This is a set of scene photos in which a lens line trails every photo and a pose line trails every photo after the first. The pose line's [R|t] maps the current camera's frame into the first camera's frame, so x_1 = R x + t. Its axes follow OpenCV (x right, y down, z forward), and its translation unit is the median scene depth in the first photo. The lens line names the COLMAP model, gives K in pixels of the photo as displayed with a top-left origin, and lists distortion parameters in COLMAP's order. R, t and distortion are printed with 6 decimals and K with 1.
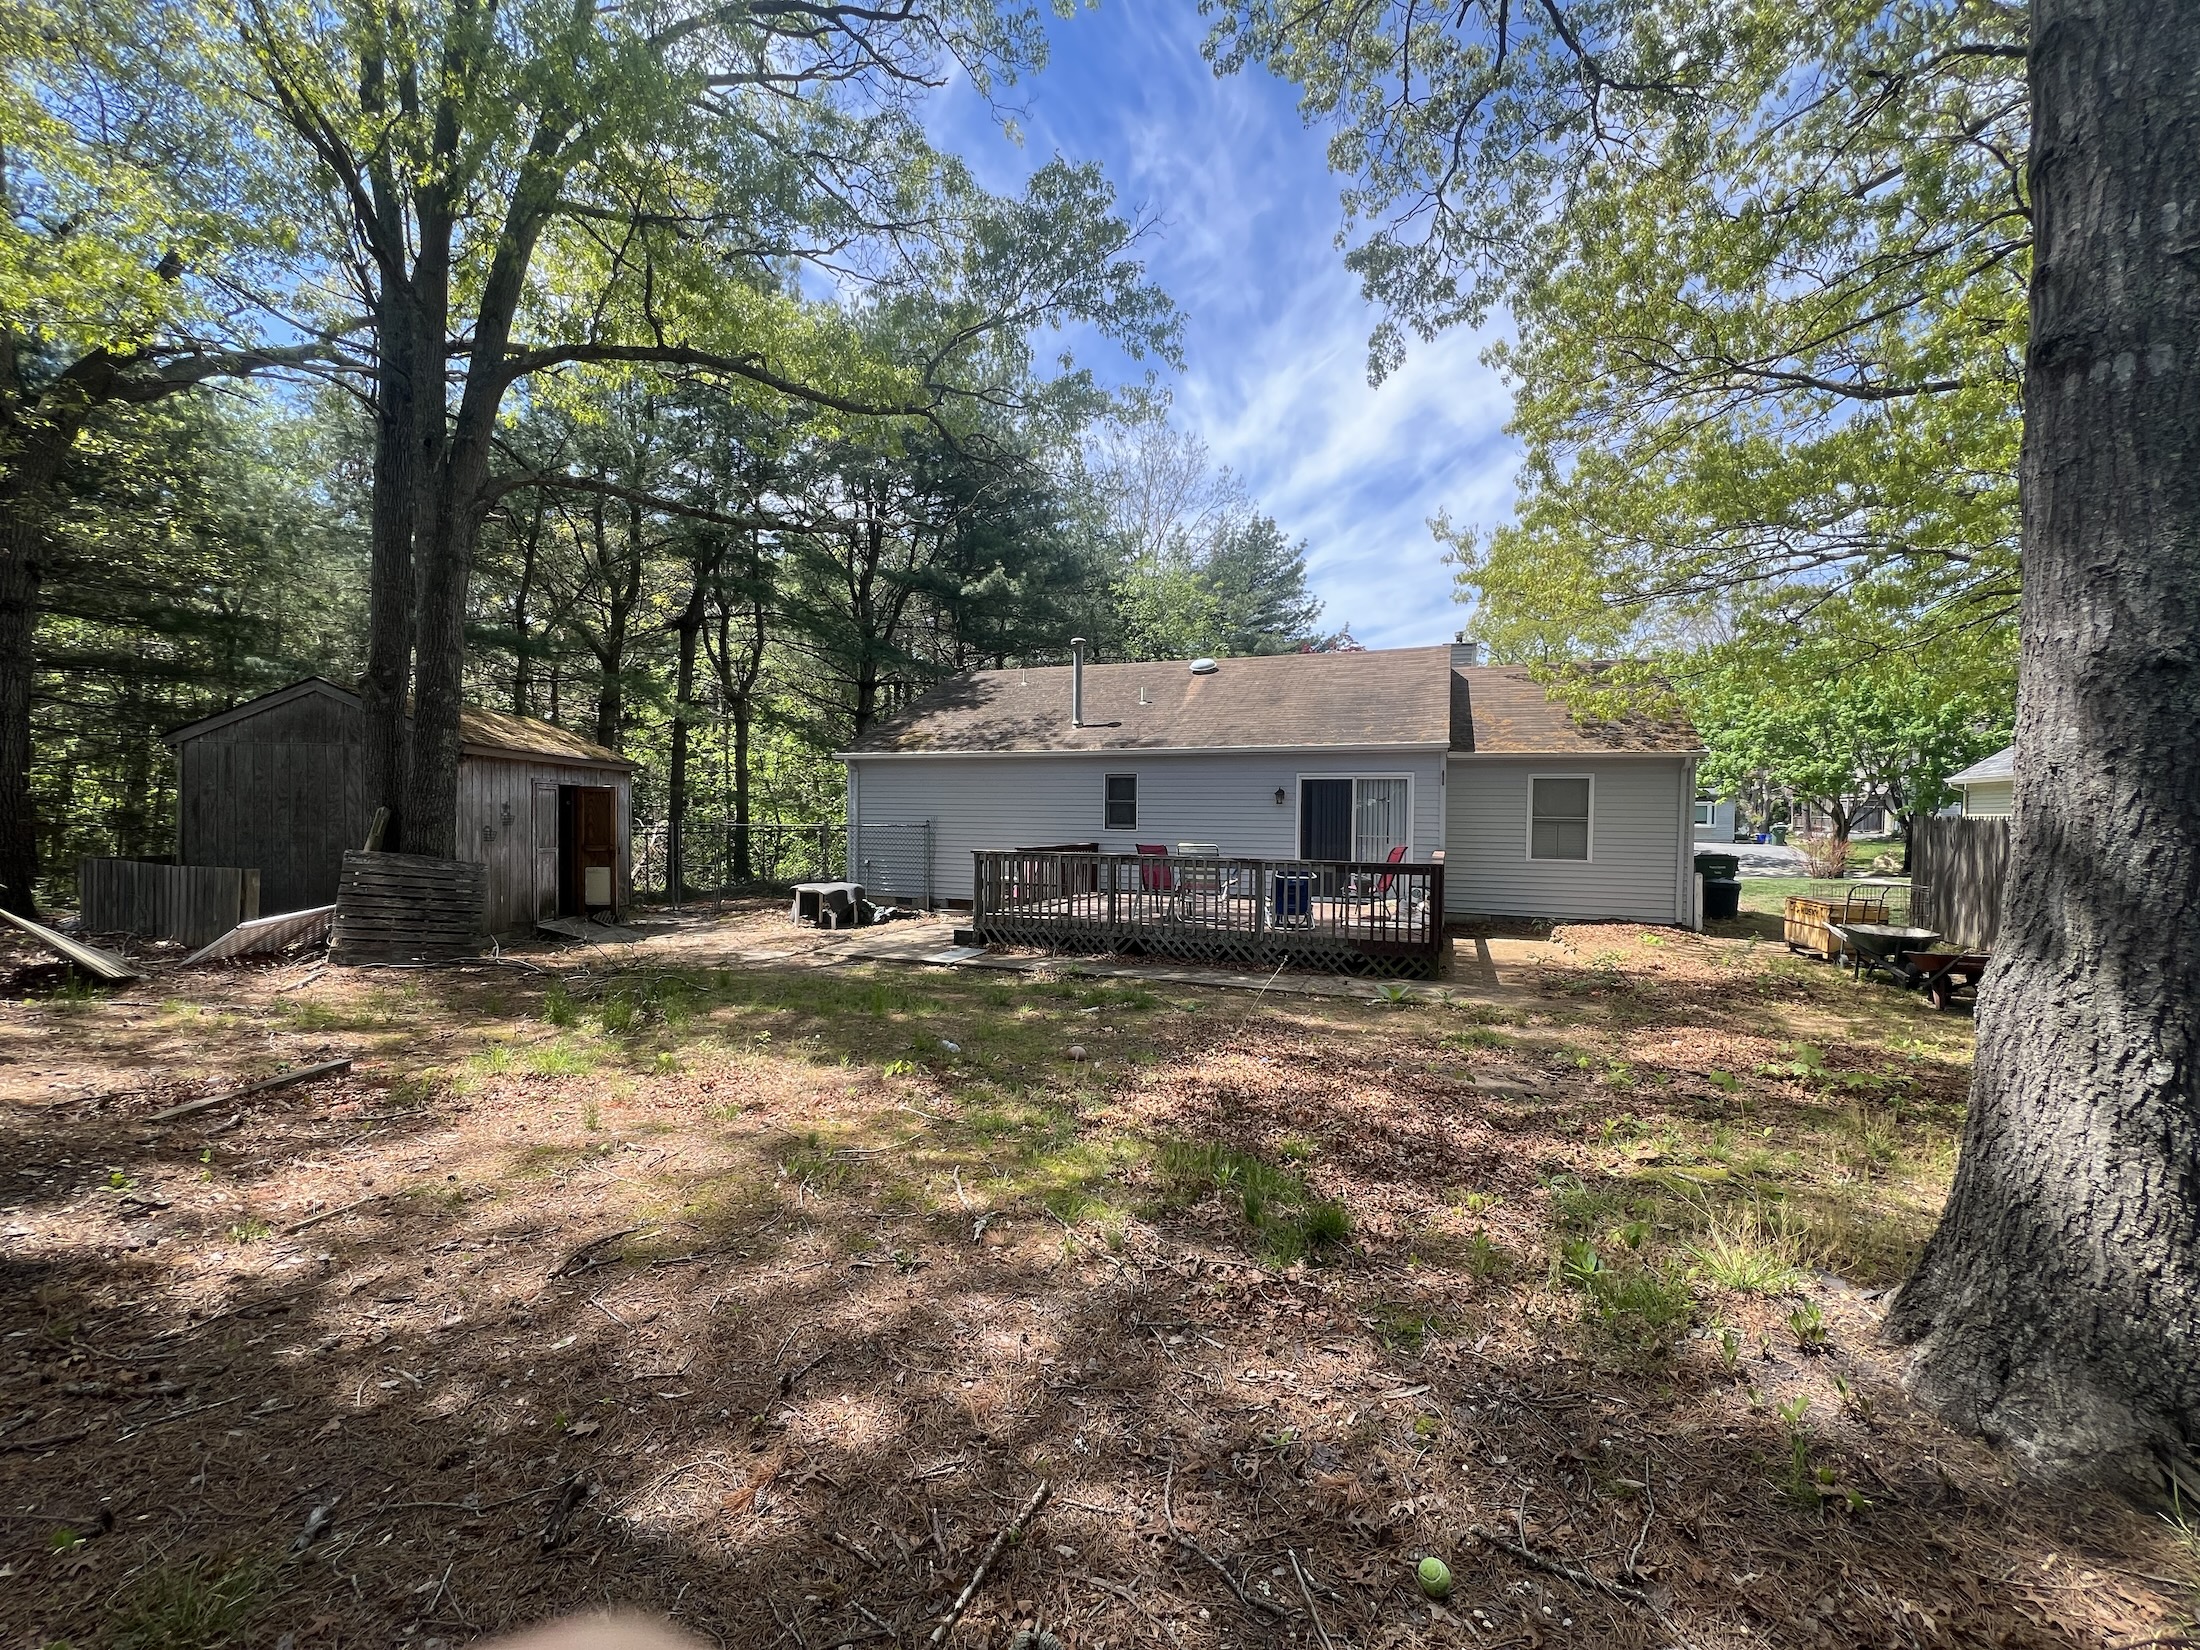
lens RADIAL K [[873.8, 0, 1094.9], [0, 873.8, 822.6], [0, 0, 1]] dist [-0.002061, -0.000695]
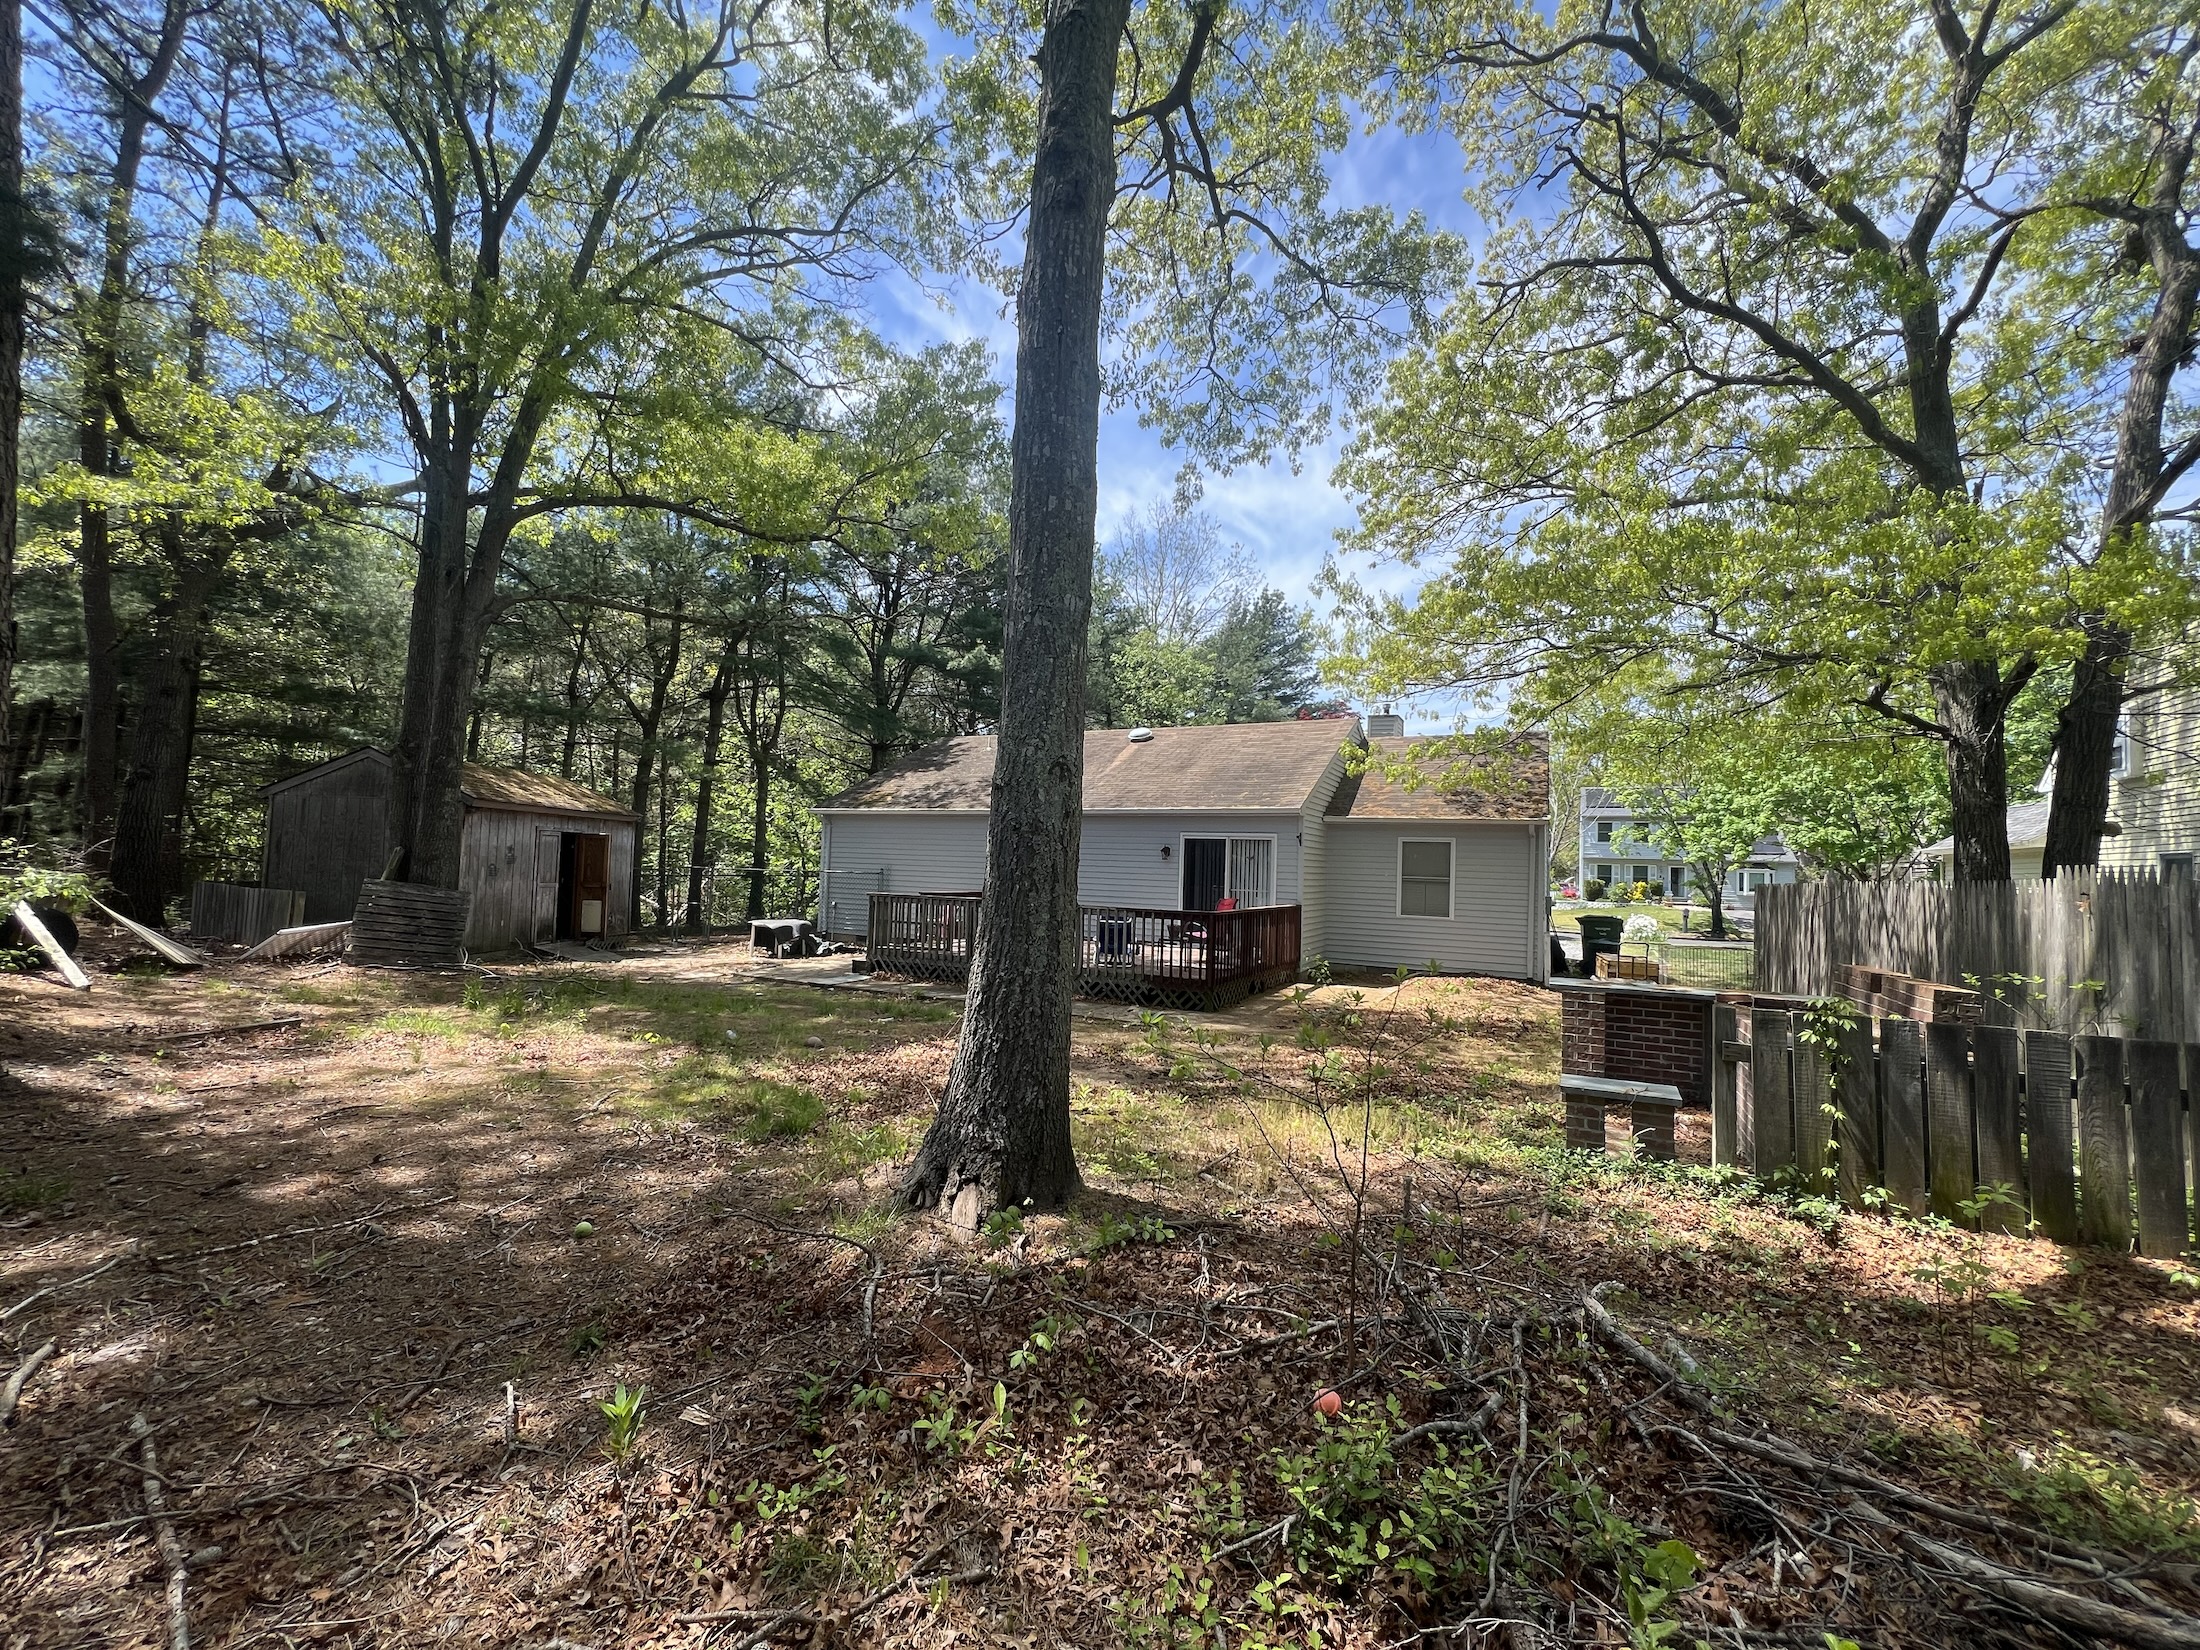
lens RADIAL K [[873.8, 0, 1105.0], [0, 873.8, 827.1], [0, 0, 1]] dist [-0.002061, -0.000695]
pose [[0.994937, 0.016537, -0.099132, 0.255662], [-0.022129, 0.998209, -0.055580, 0.001125], [0.098035, 0.057492, 0.993521, -0.137855]]
